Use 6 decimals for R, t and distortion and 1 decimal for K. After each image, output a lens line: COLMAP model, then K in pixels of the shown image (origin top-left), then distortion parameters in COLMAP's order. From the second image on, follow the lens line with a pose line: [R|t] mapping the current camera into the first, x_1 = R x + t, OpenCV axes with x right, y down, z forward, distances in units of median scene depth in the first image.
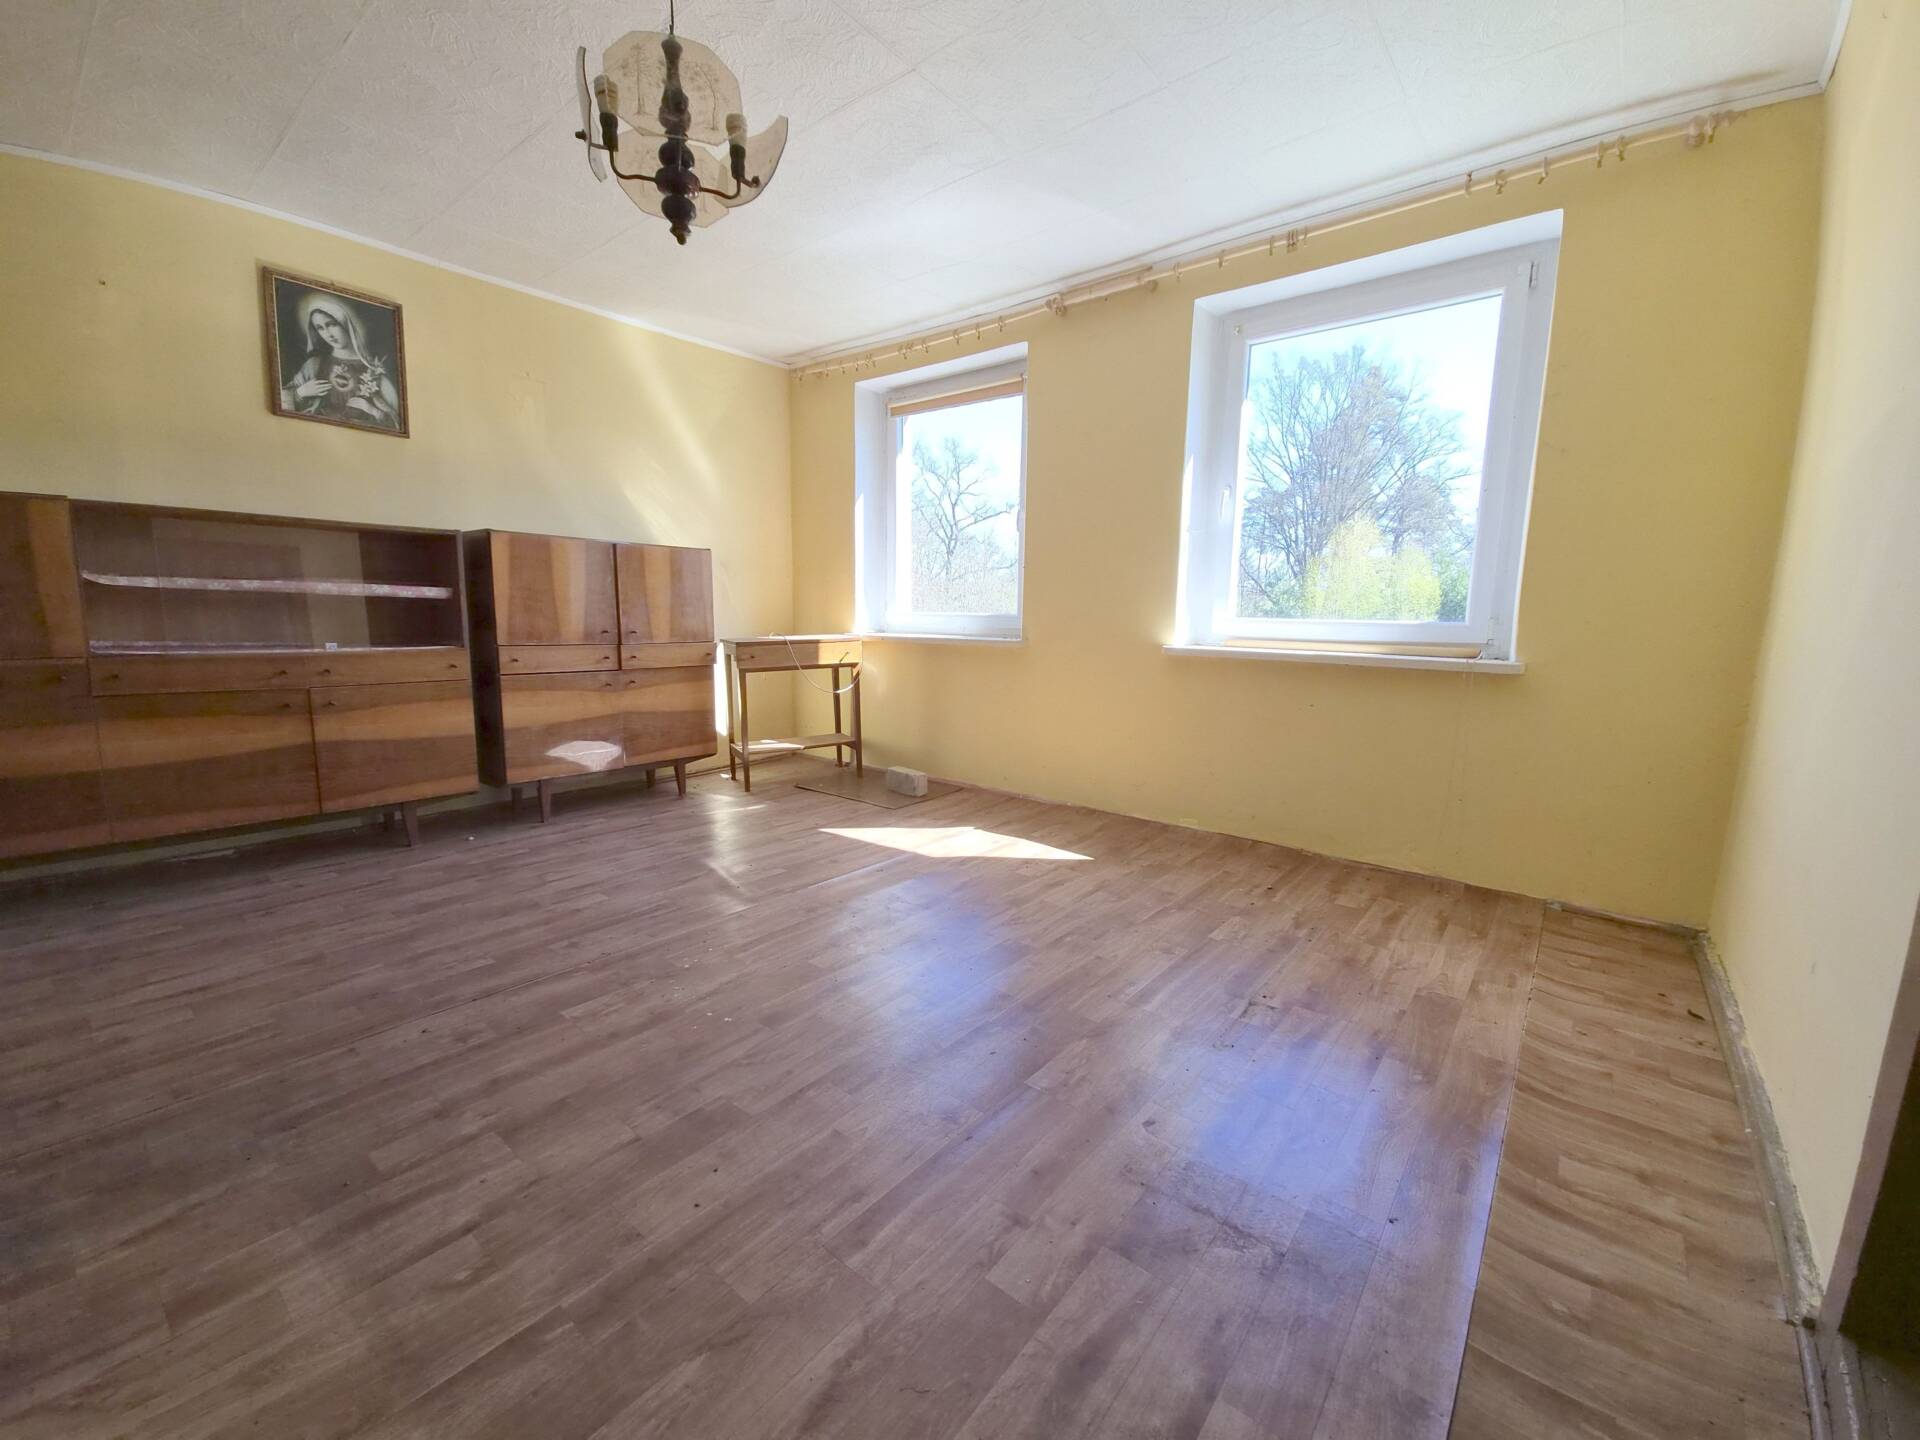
lens RADIAL K [[779.8, 0, 961.6], [0, 779.8, 728.2], [0, 0, 1]] dist [0.012546, -0.006919]
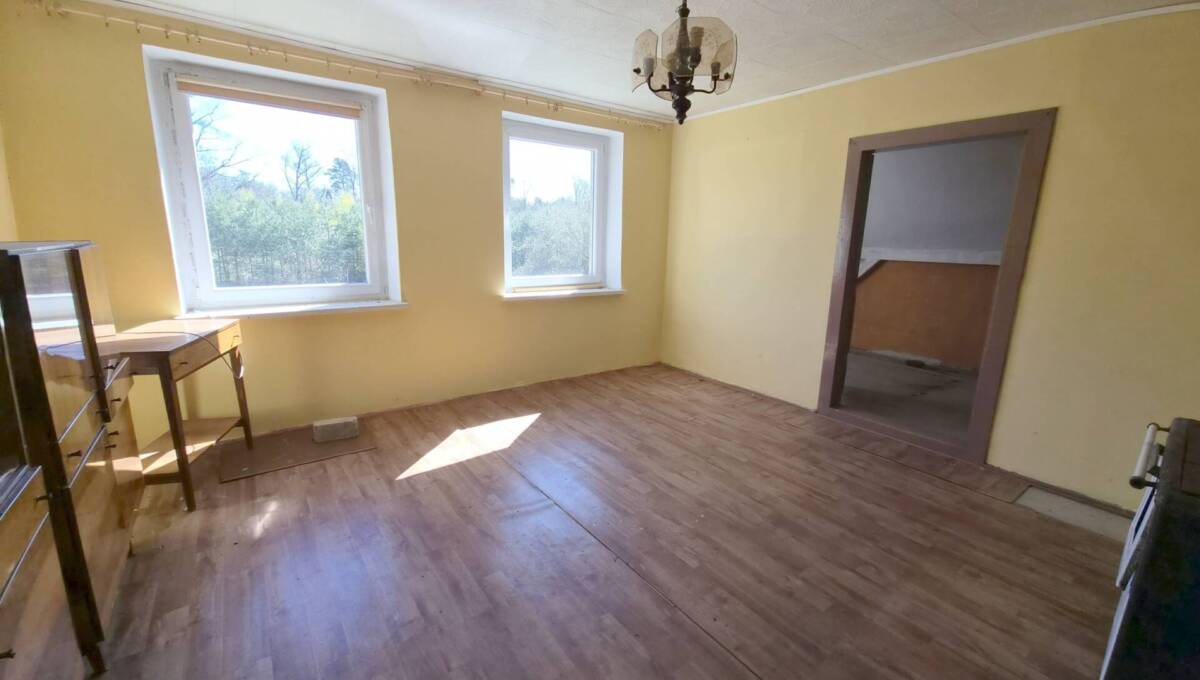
lens RADIAL K [[484.9, 0, 602.7], [0, 484.9, 339.5], [0, 0, 1]] dist [0.000381, 0.000177]
pose [[0.241818, -0.210943, 0.947115, -0.890519], [0.125287, 0.974701, 0.185099, -0.211660], [-0.962199, 0.073901, 0.262129, 0.533323]]
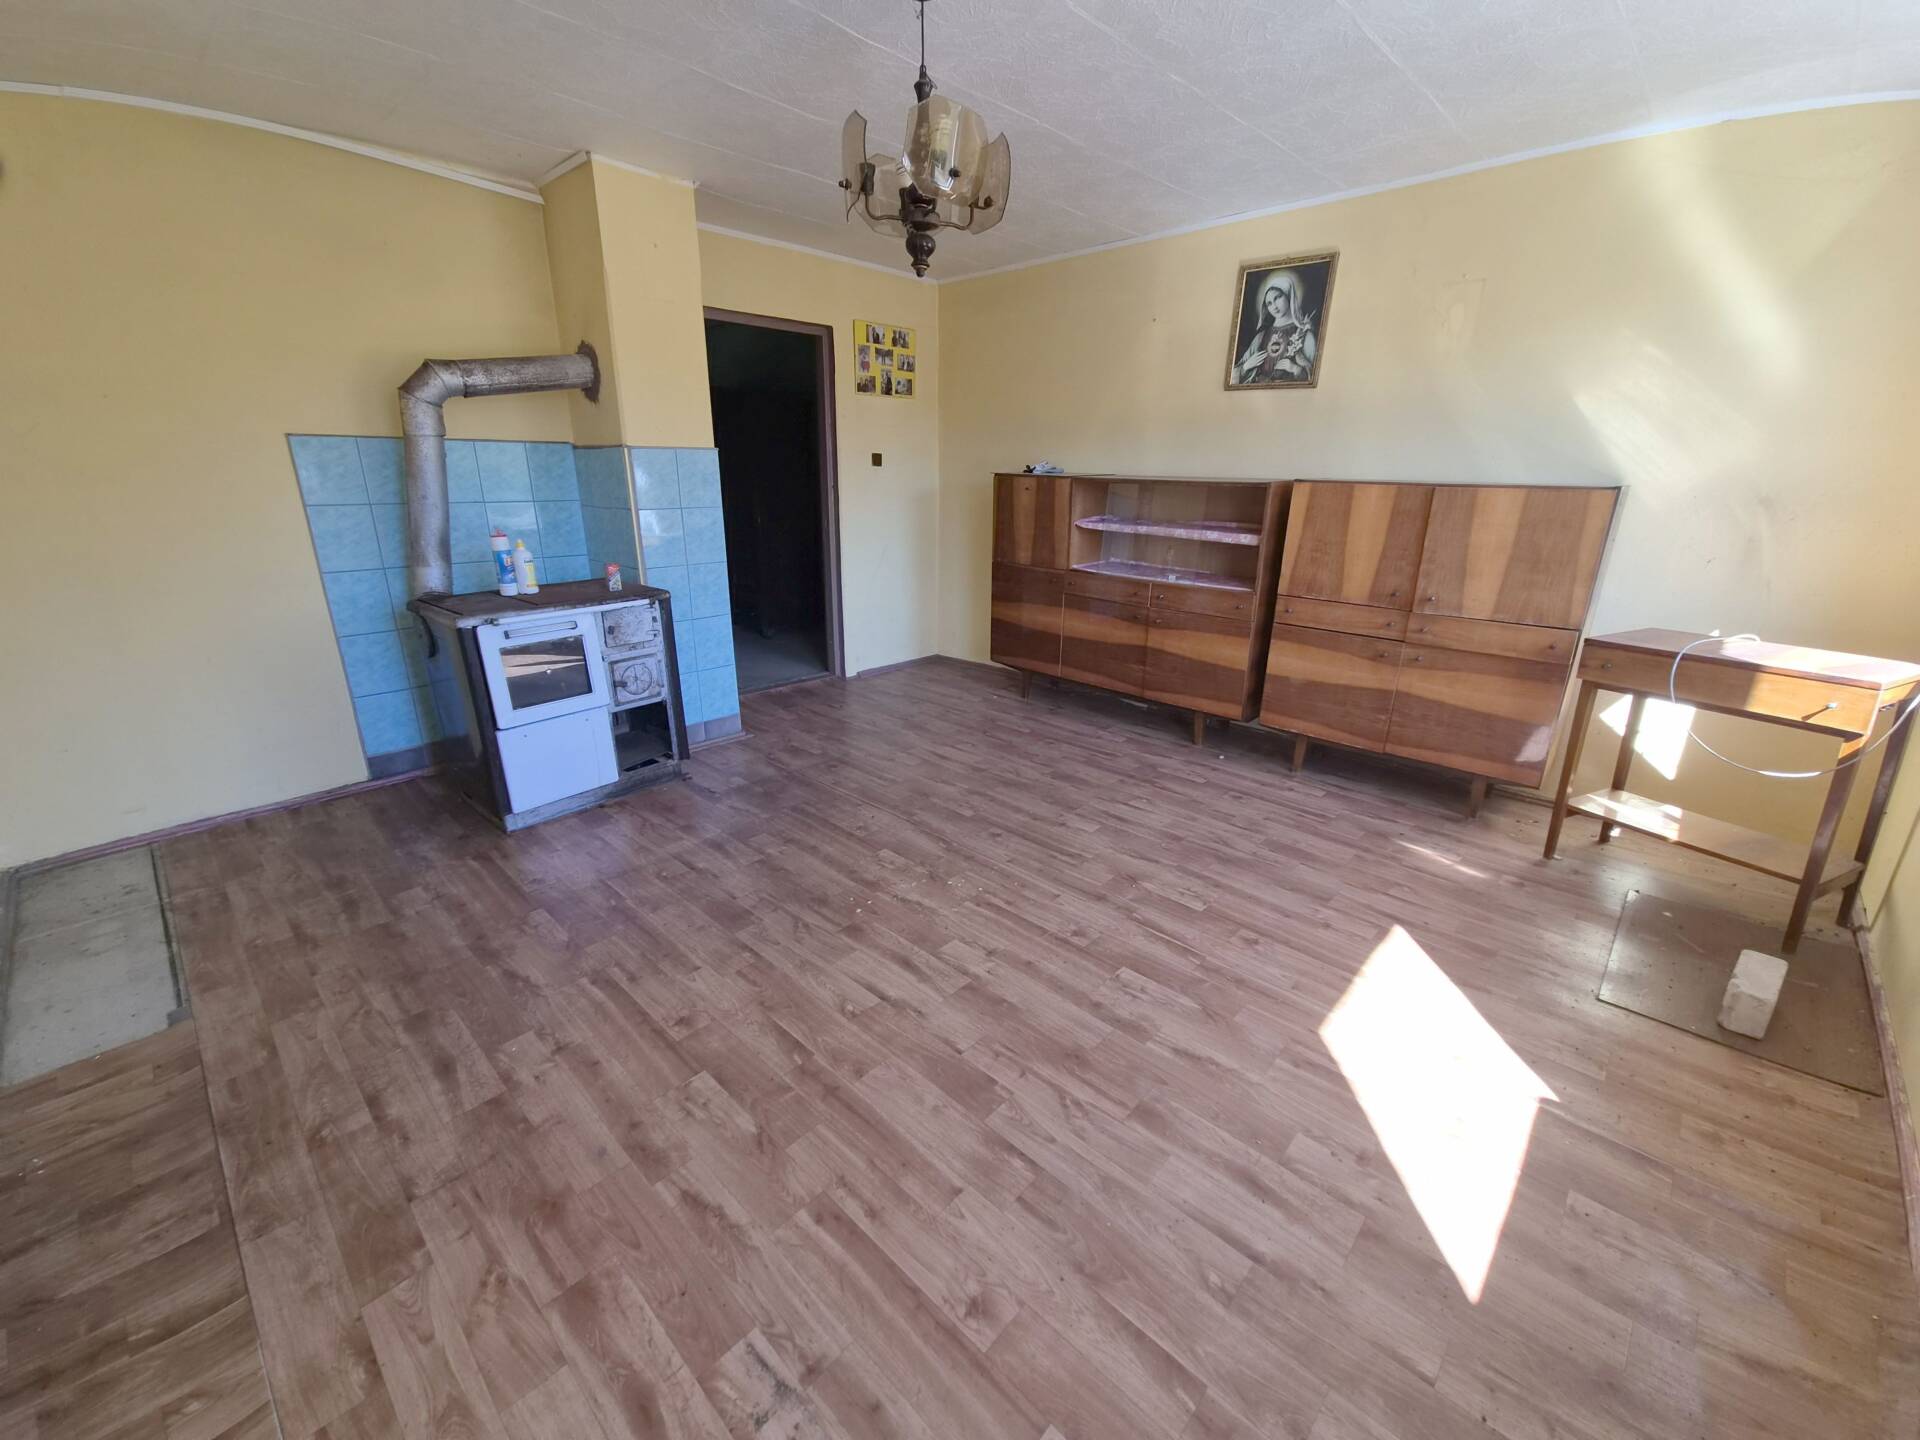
lens RADIAL K [[779.8, 0, 950.6], [0, 779.8, 708.9], [0, 0, 1]] dist [0.012546, -0.006919]
pose [[-0.083369, 0.286419, -0.954471, 0.510278], [-0.155062, 0.942410, 0.296343, -0.217734], [0.984381, 0.172708, -0.034155, 0.687098]]
